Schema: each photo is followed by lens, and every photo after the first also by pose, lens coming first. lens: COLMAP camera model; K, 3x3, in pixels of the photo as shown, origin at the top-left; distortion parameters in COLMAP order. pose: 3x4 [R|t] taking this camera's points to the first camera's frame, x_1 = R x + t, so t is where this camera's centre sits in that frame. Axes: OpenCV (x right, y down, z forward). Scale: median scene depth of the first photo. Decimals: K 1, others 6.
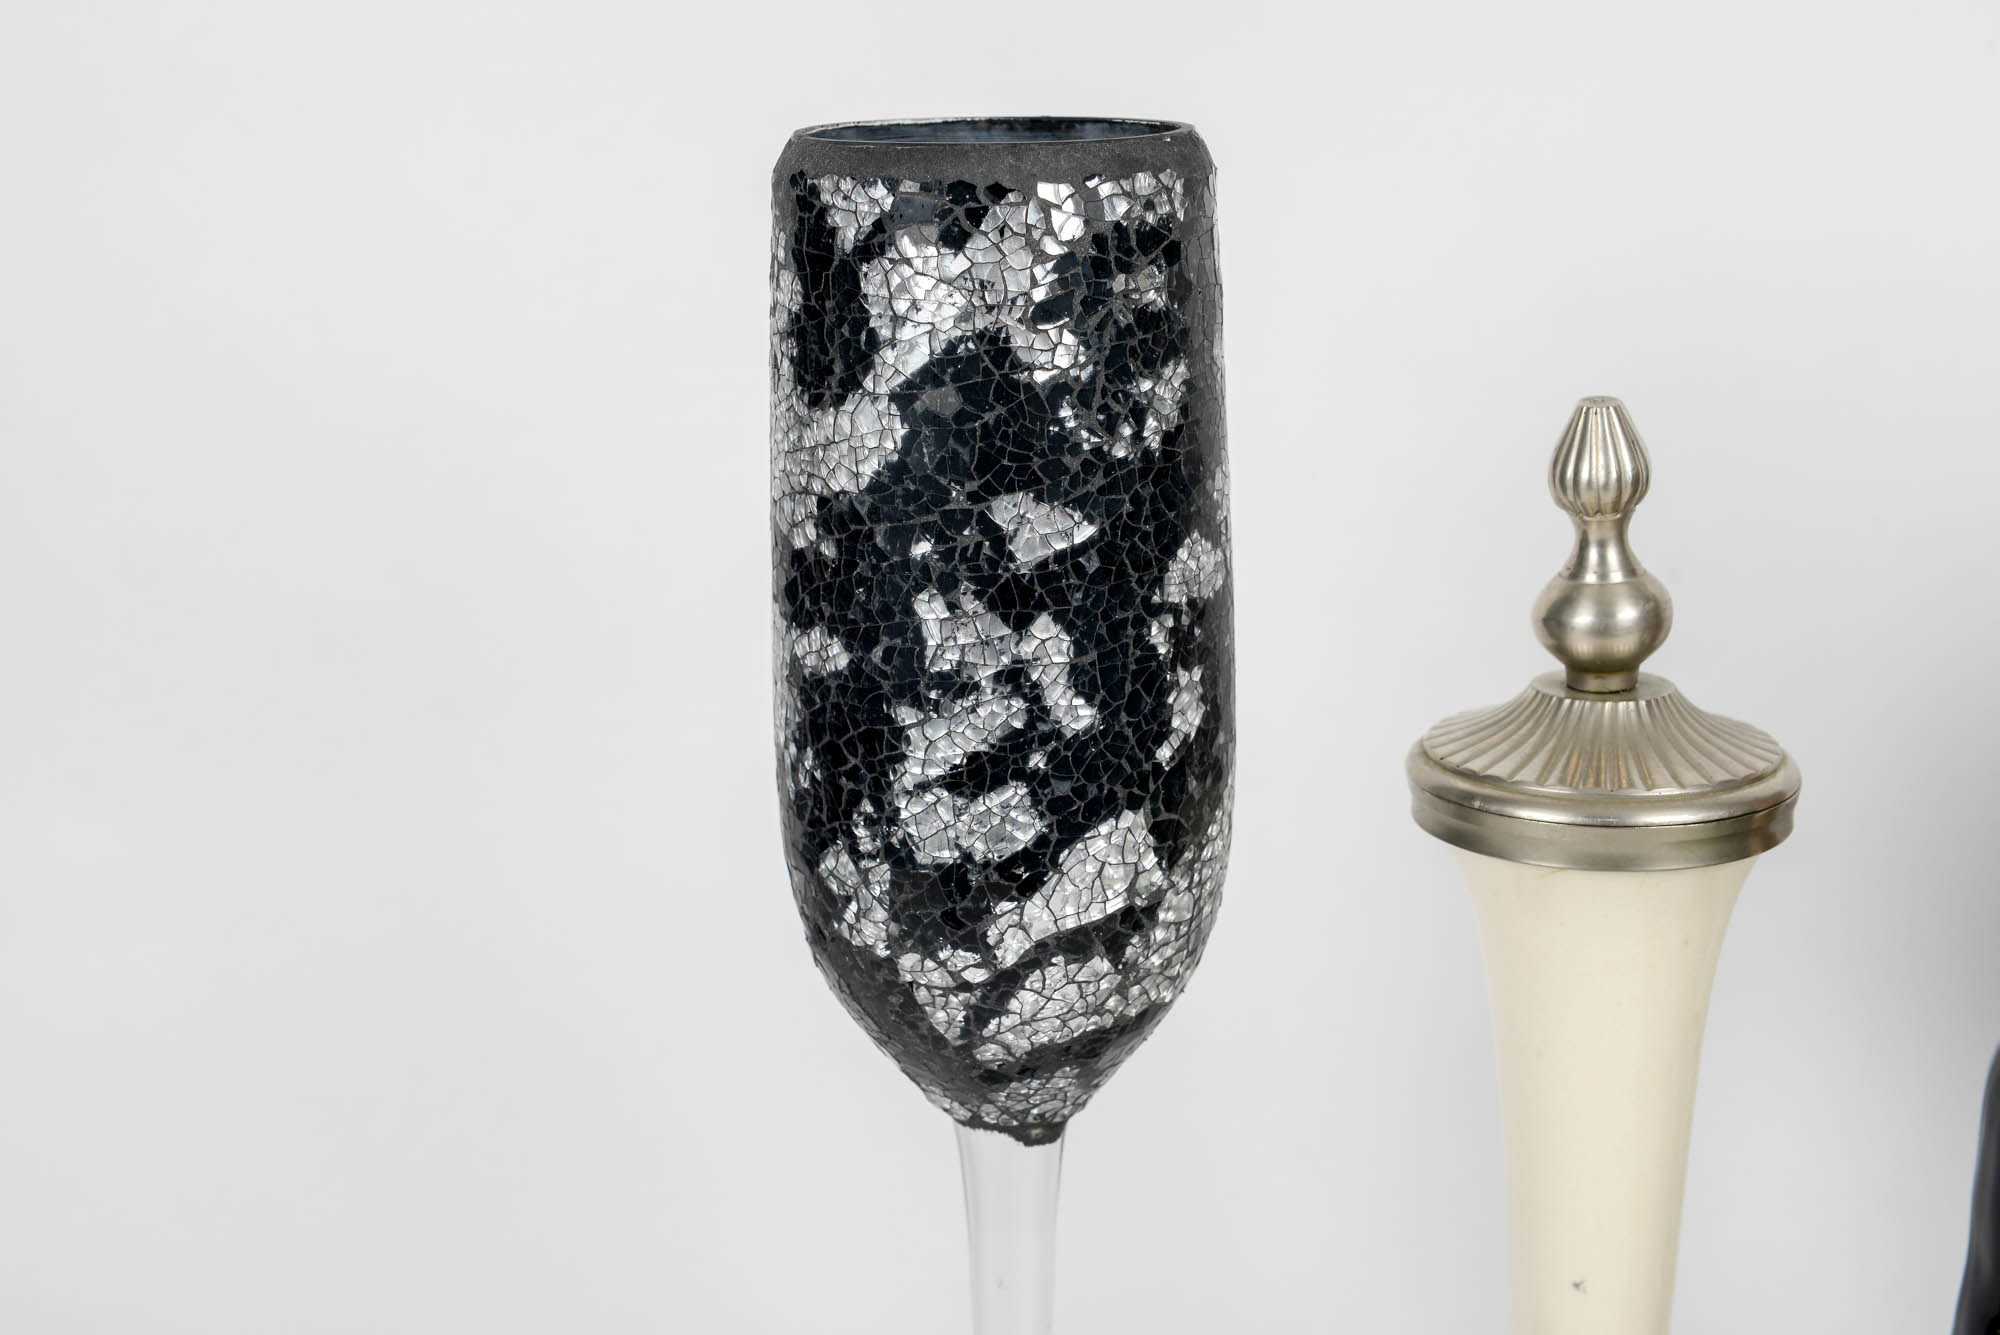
lens RADIAL K [[2900.6, 0, 995.9], [0, 2900.6, 670.4], [0, 0, 1]] dist [0.017481, 0.000000]
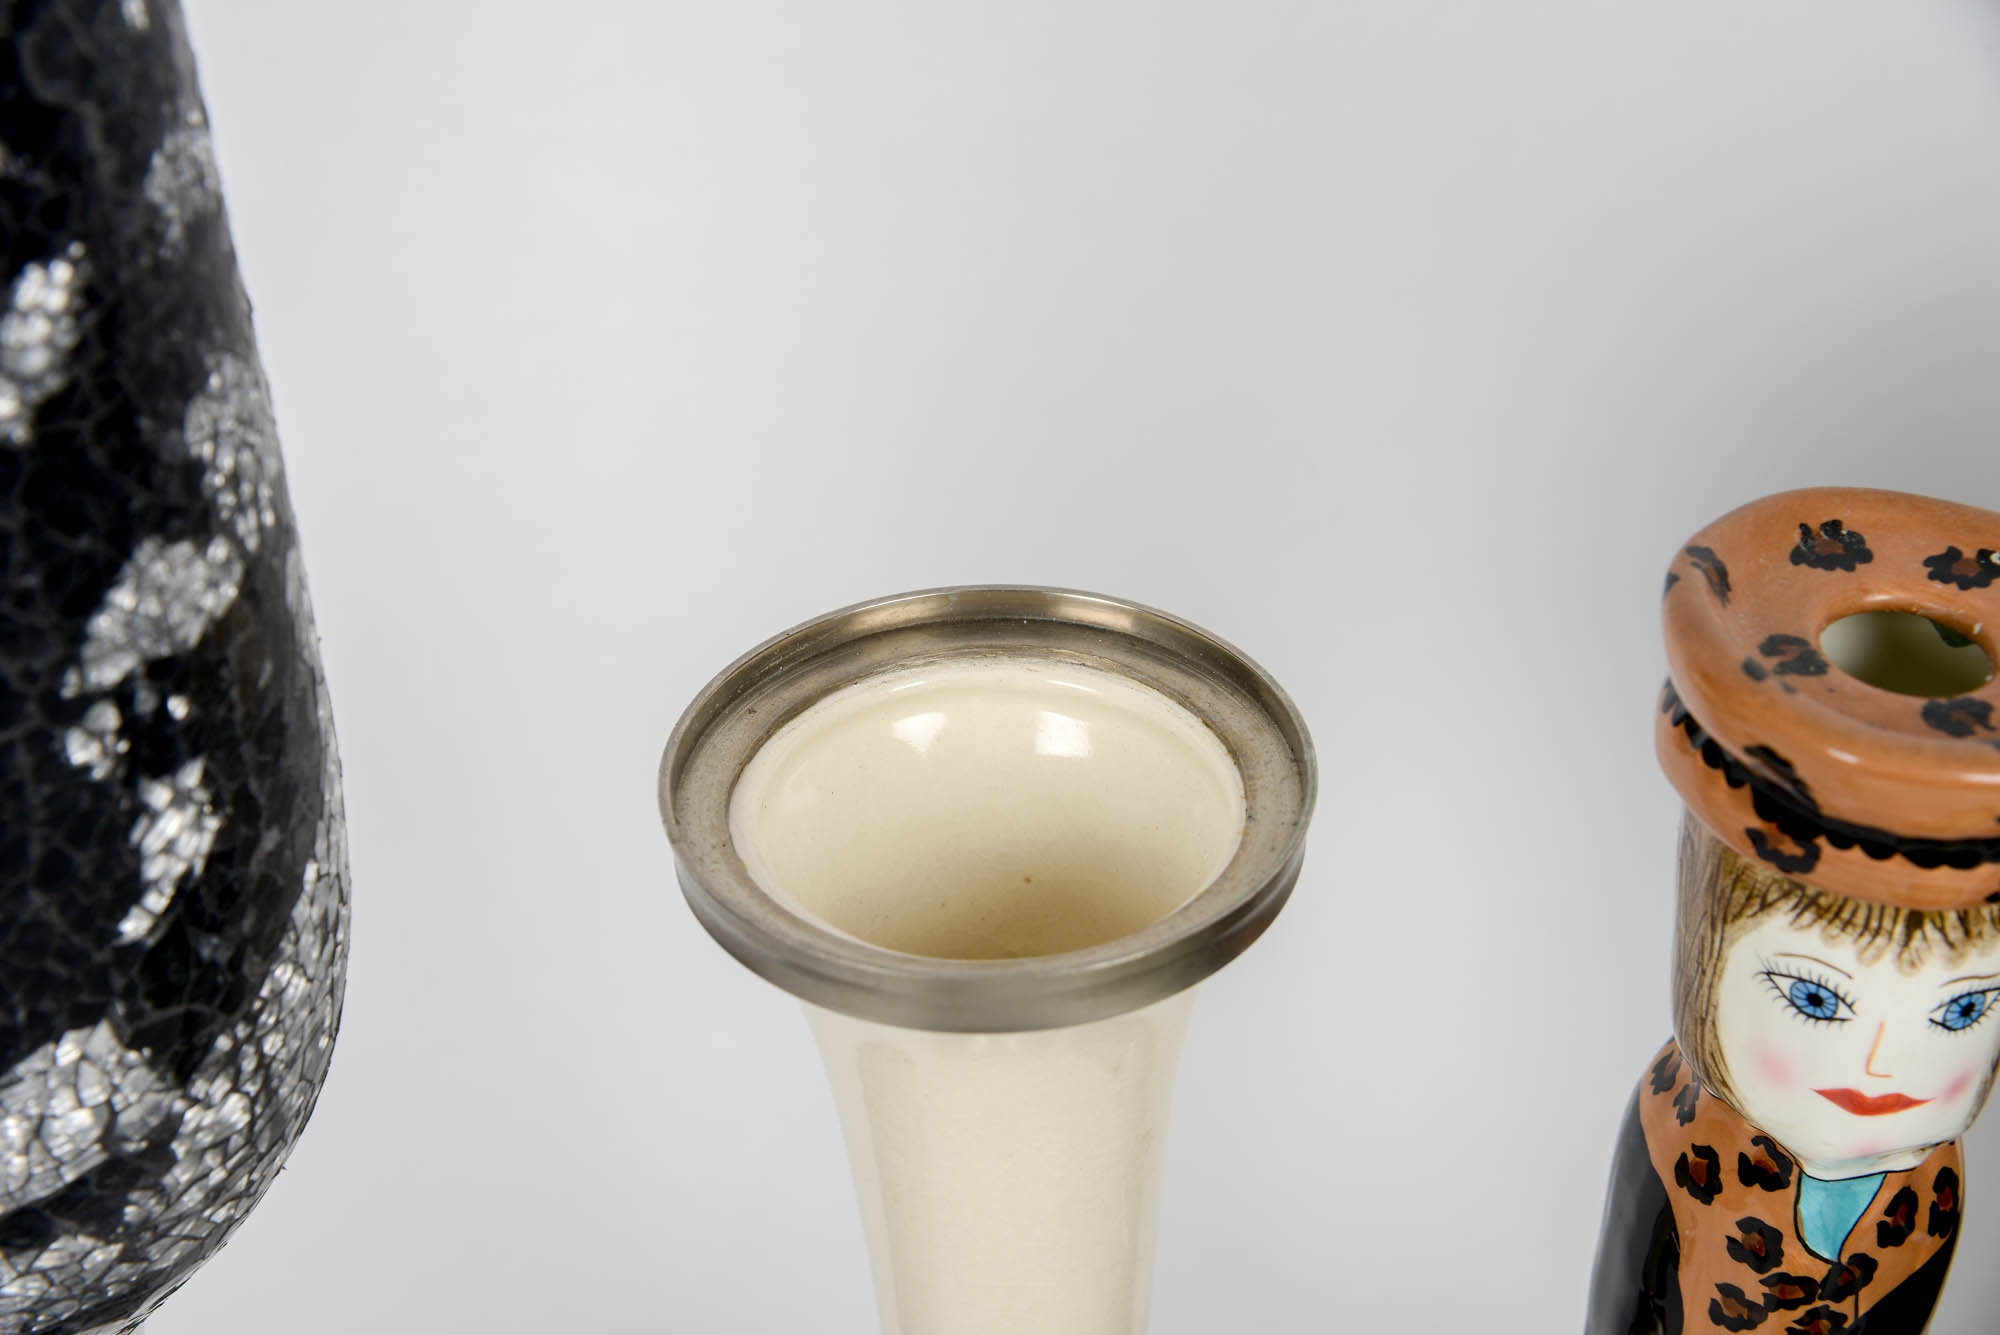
lens RADIAL K [[3275.6, 0, 1000.4], [0, 3275.6, 671.7], [0, 0, 1]] dist [0.090933, 0.000000]
pose [[0.996958, -0.042959, 0.065036, 0.182049], [0.017904, 0.938308, 0.345336, -0.228732], [-0.075859, -0.343121, 0.936223, 0.415583]]
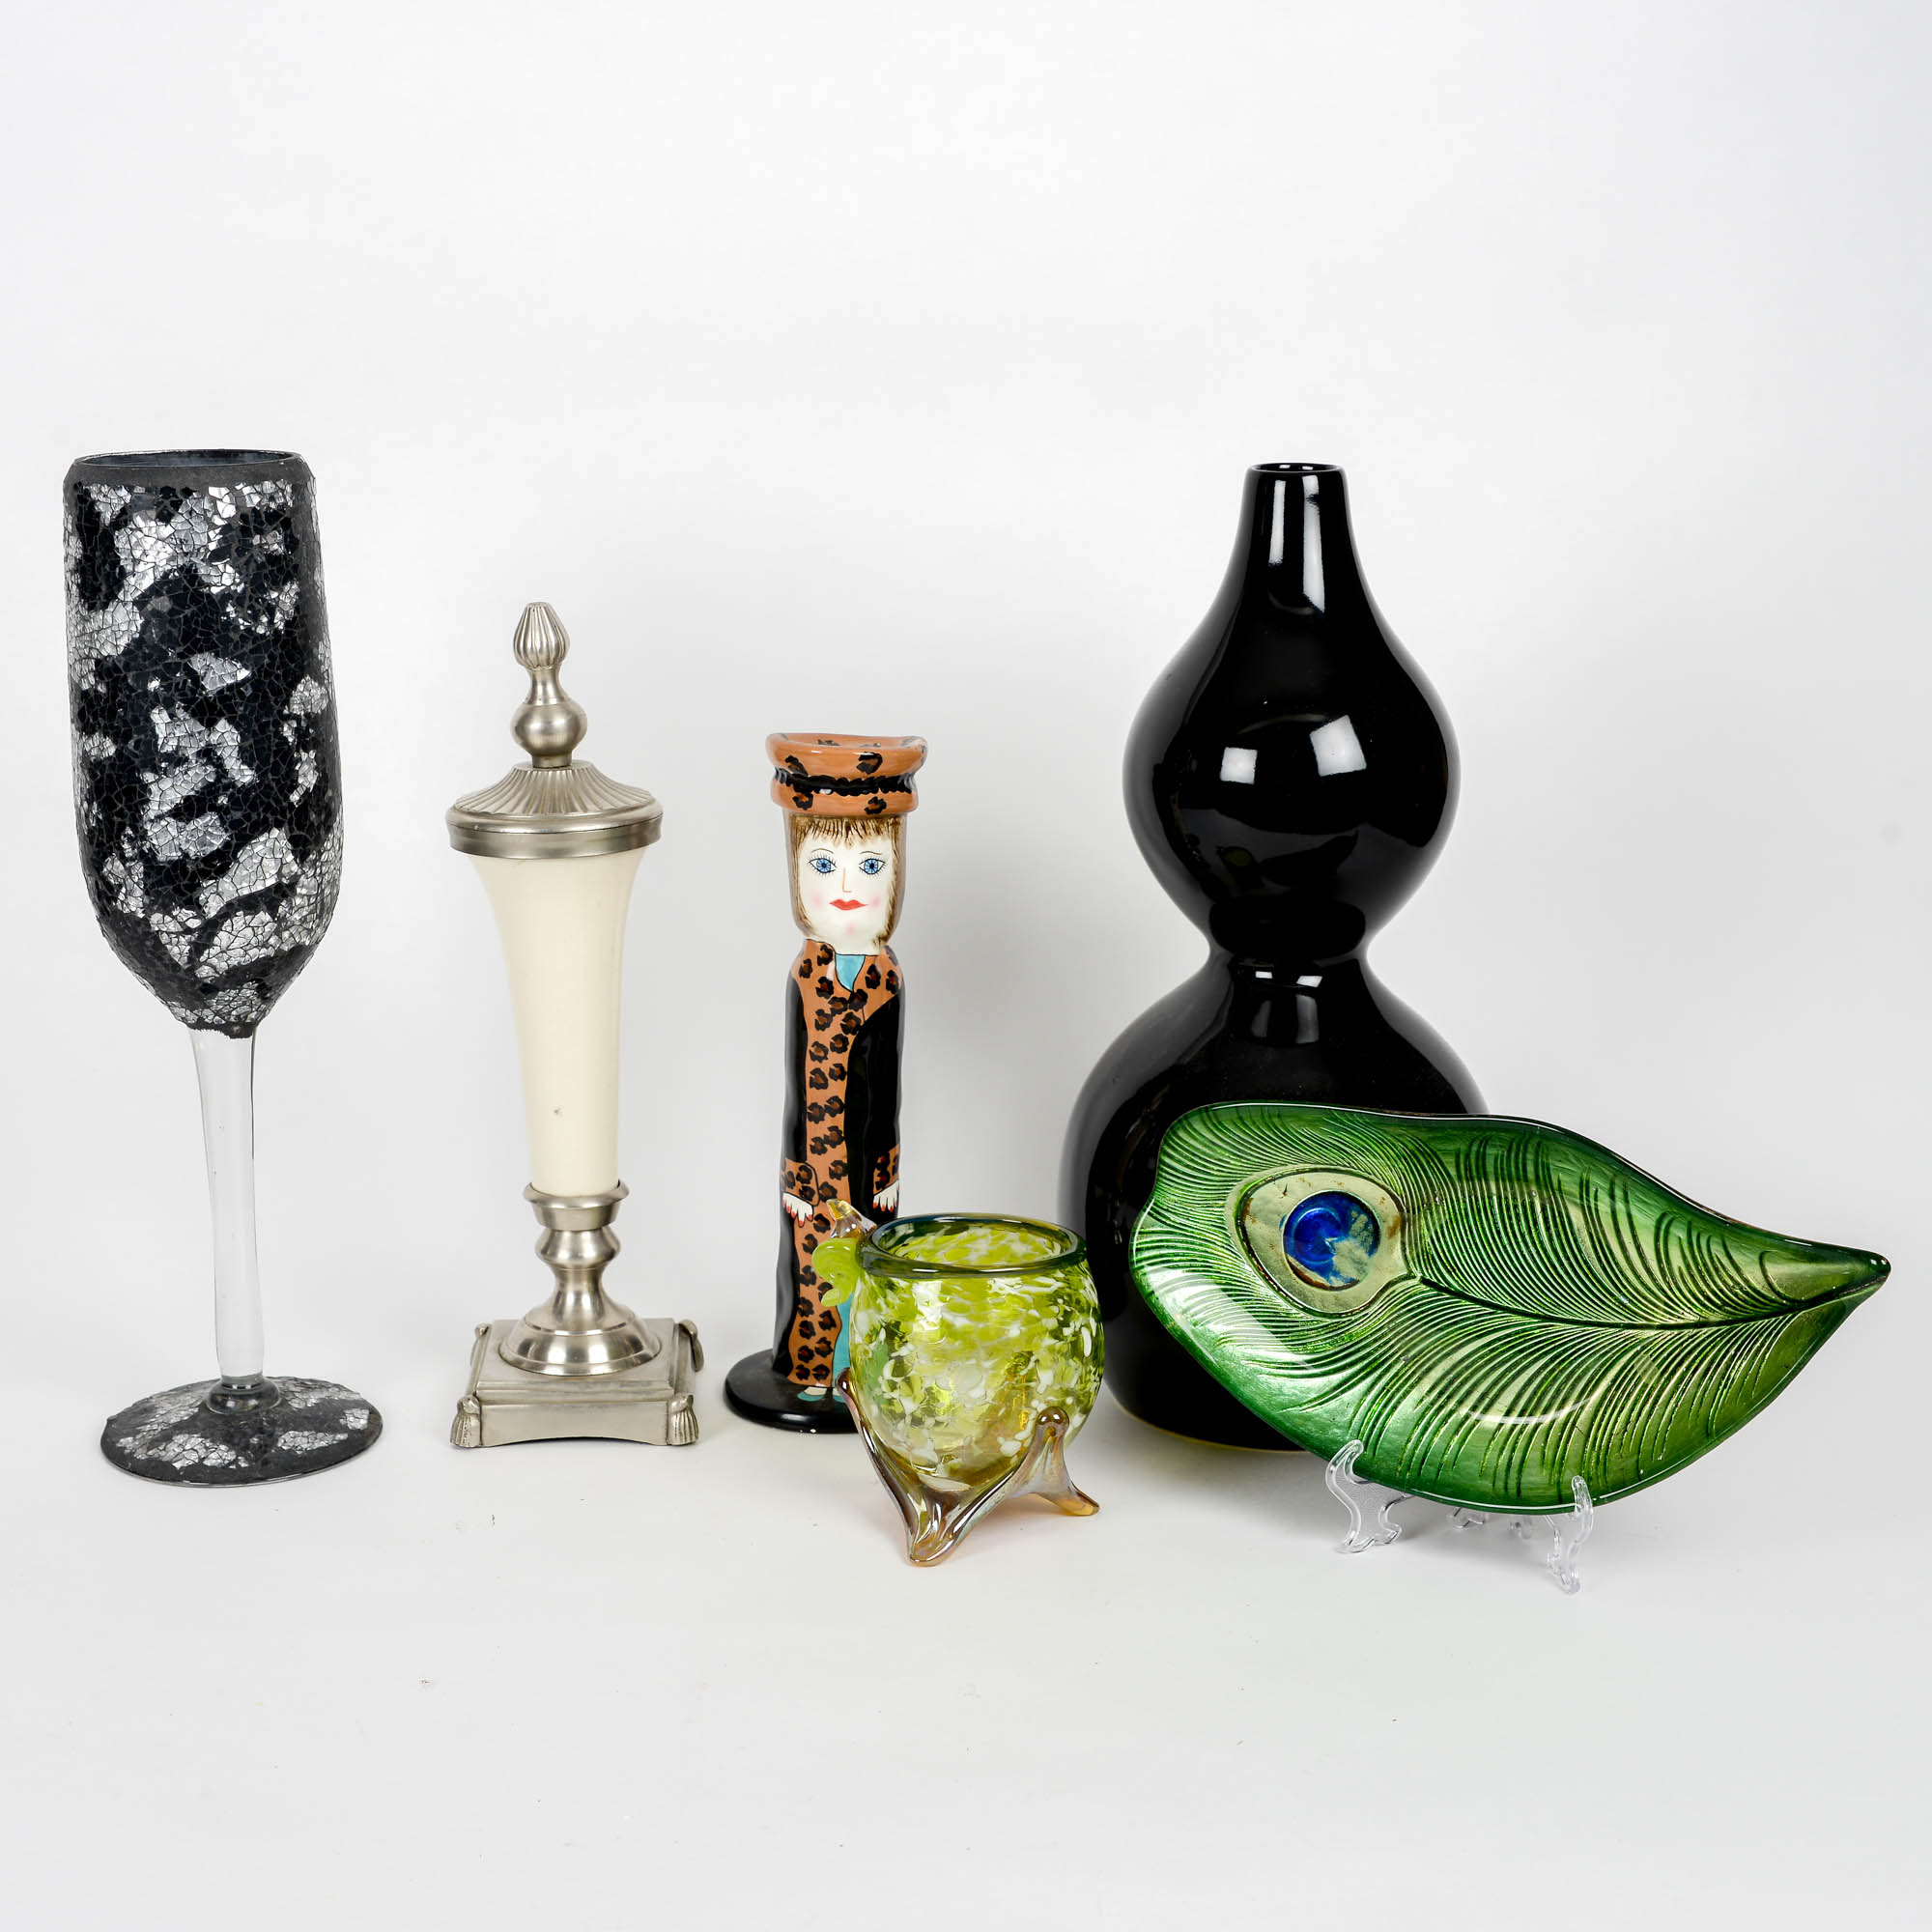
lens RADIAL K [[3455.0, 0, 964.8], [0, 3455.0, 965.2], [0, 0, 1]] dist [0.002173, 0.000000]
pose [[0.983020, -0.034406, 0.180243, 0.076513], [0.038830, 0.999024, -0.021069, 0.195426], [-0.179342, 0.027710, 0.983397, -1.205948]]
